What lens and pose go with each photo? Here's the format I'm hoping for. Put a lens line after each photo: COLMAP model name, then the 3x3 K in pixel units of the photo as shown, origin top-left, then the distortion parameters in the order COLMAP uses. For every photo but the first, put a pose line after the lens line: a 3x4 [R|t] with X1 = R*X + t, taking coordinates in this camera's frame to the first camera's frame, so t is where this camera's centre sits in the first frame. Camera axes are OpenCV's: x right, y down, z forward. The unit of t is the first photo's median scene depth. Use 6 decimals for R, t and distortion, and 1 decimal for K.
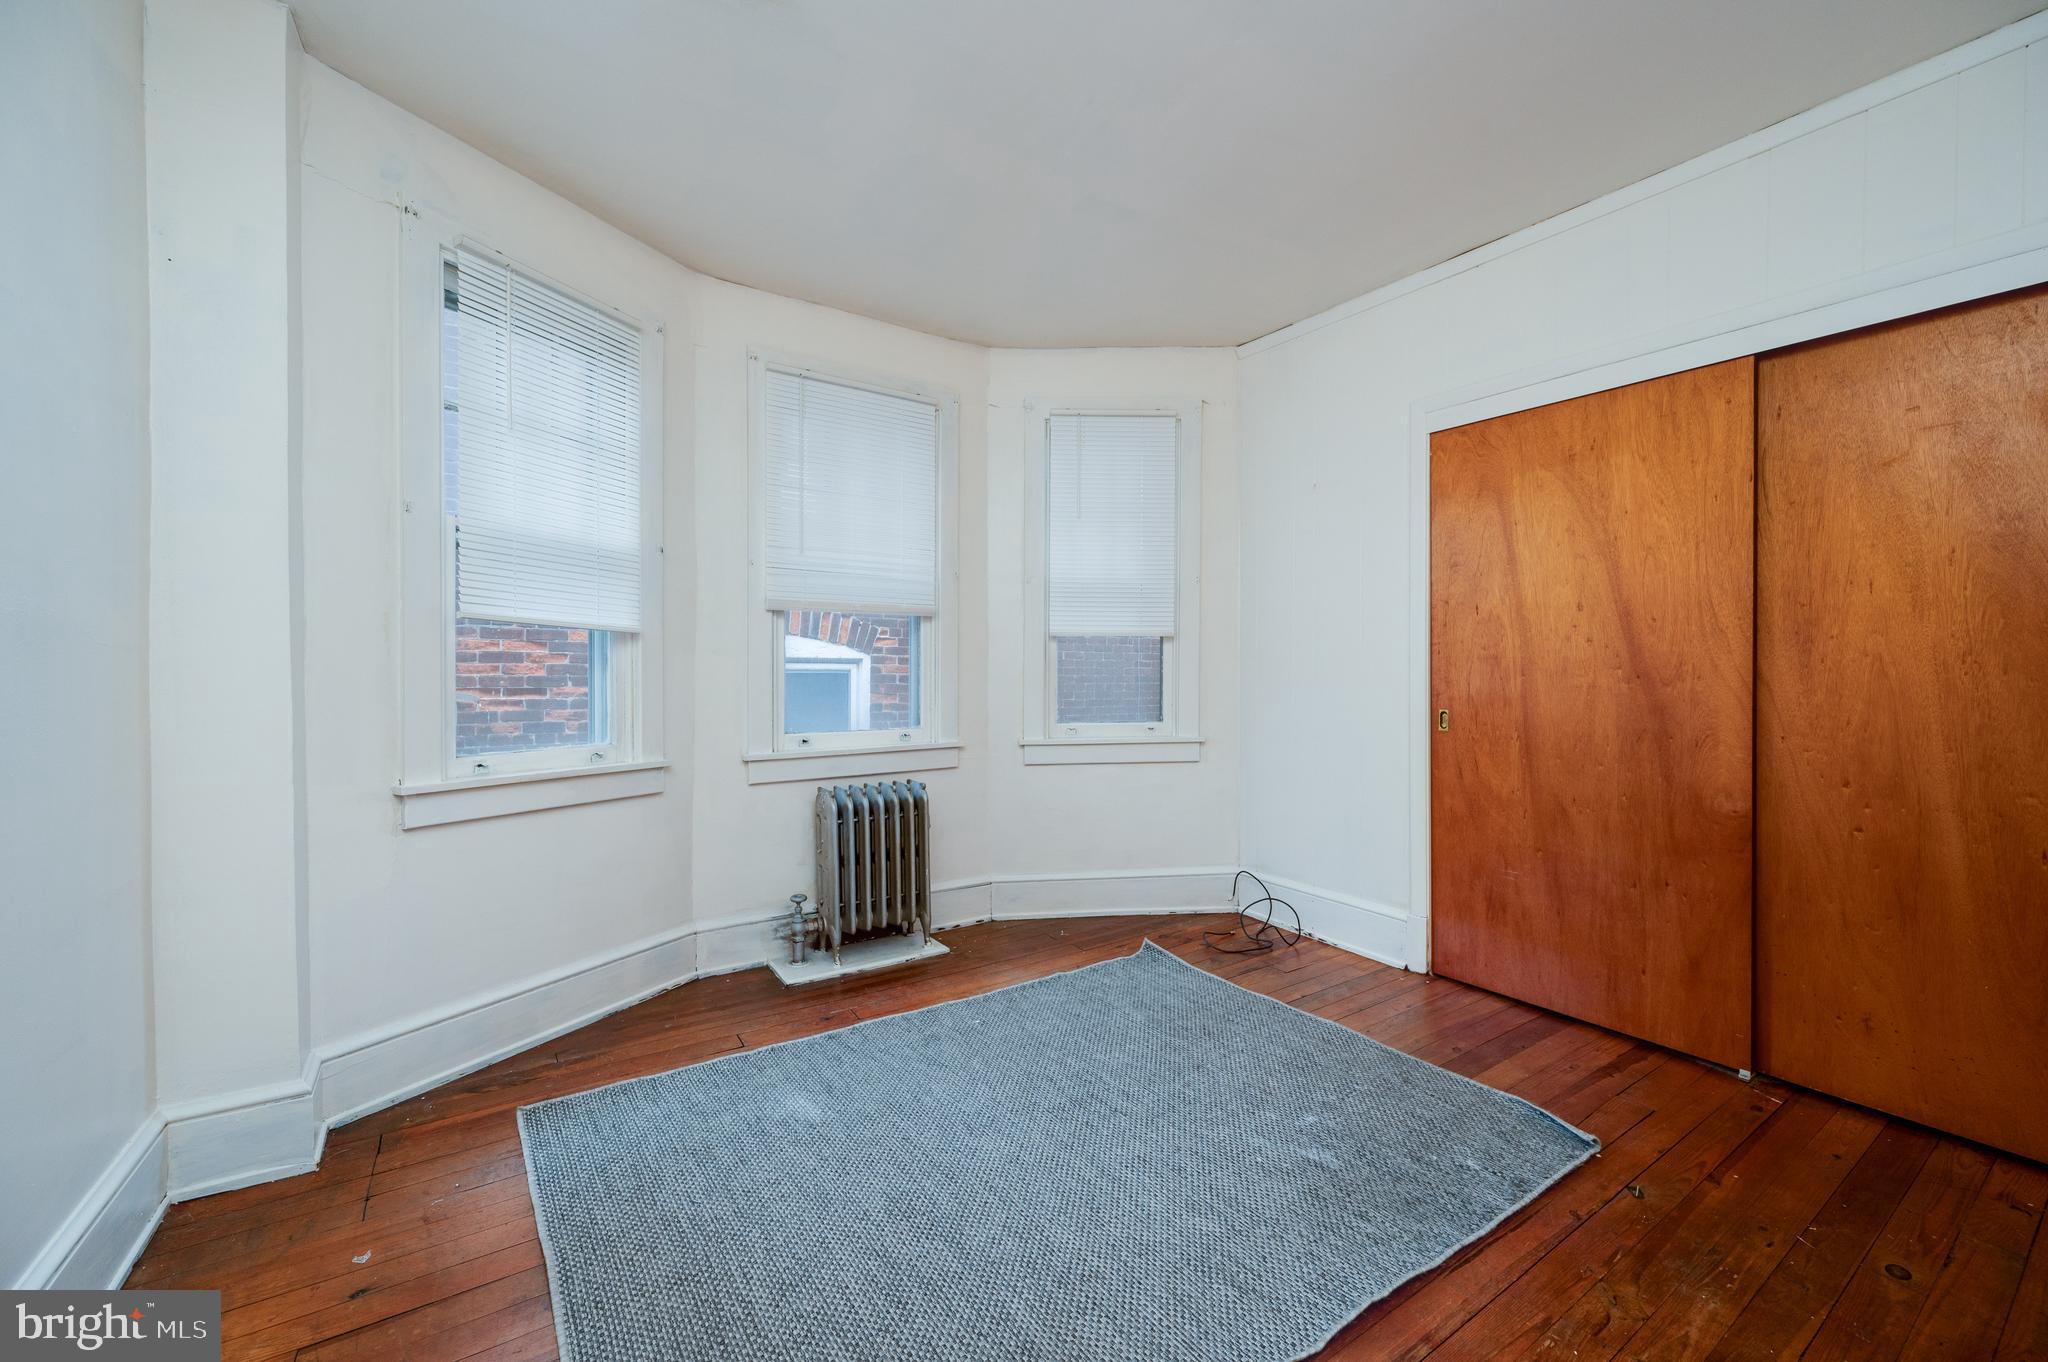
lens RADIAL K [[817.0, 0, 1010.1], [0, 817.0, 678.3], [0, 0, 1]] dist [0.000034, -0.000639]
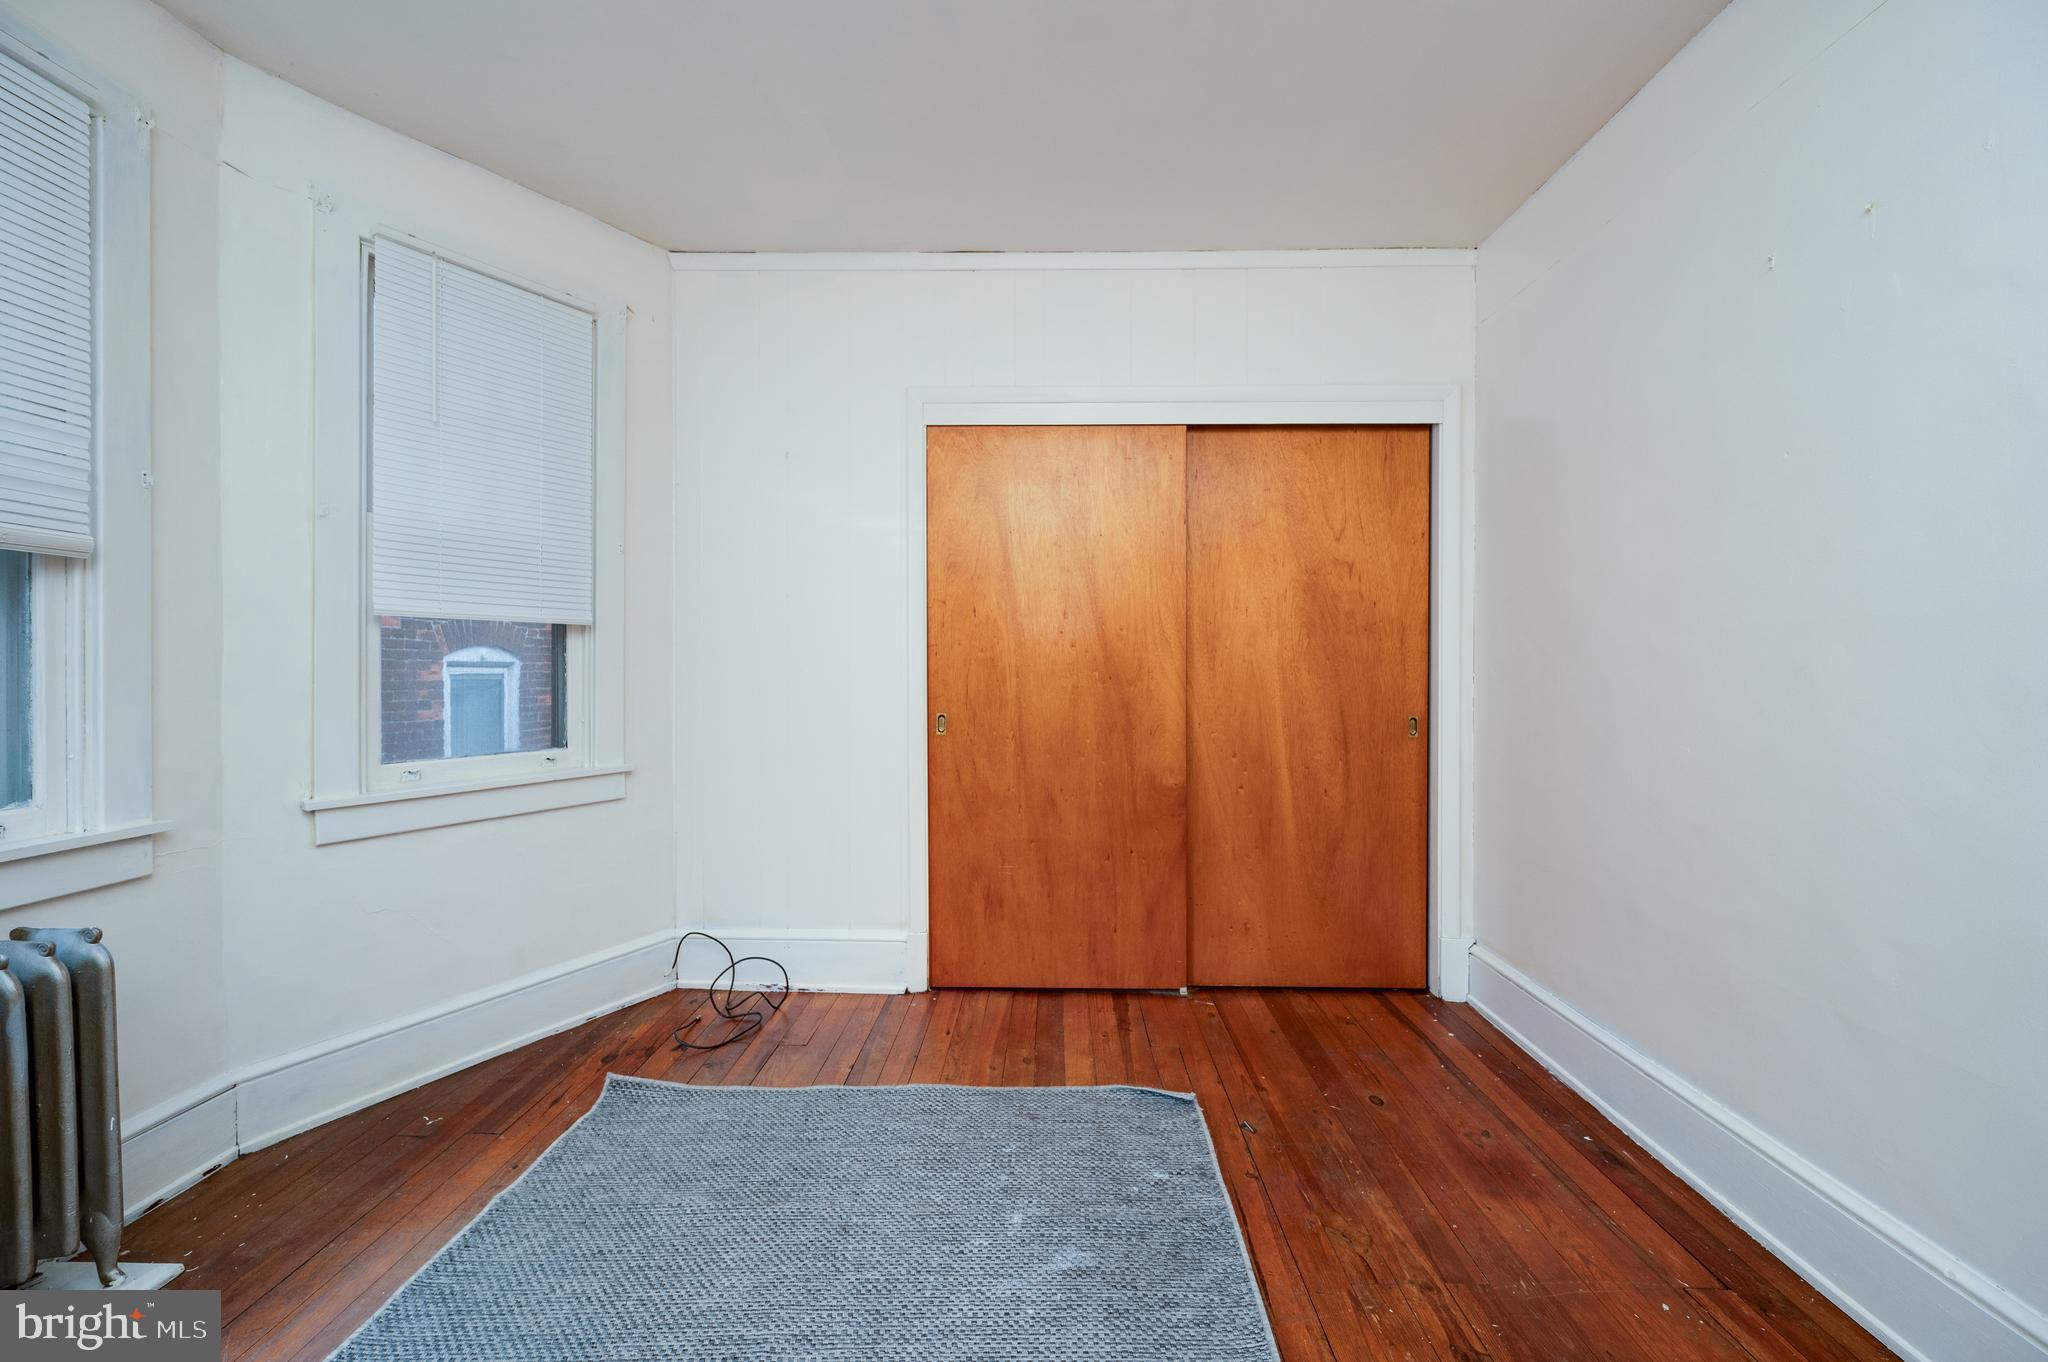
lens RADIAL K [[817.0, 0, 1031.0], [0, 817.0, 672.2], [0, 0, 1]] dist [0.000034, -0.000639]
pose [[0.559359, -0.003893, 0.828917, -0.229785], [0.009944, 0.999949, -0.002014, -0.007726], [-0.828866, 0.009369, 0.559369, 0.392925]]
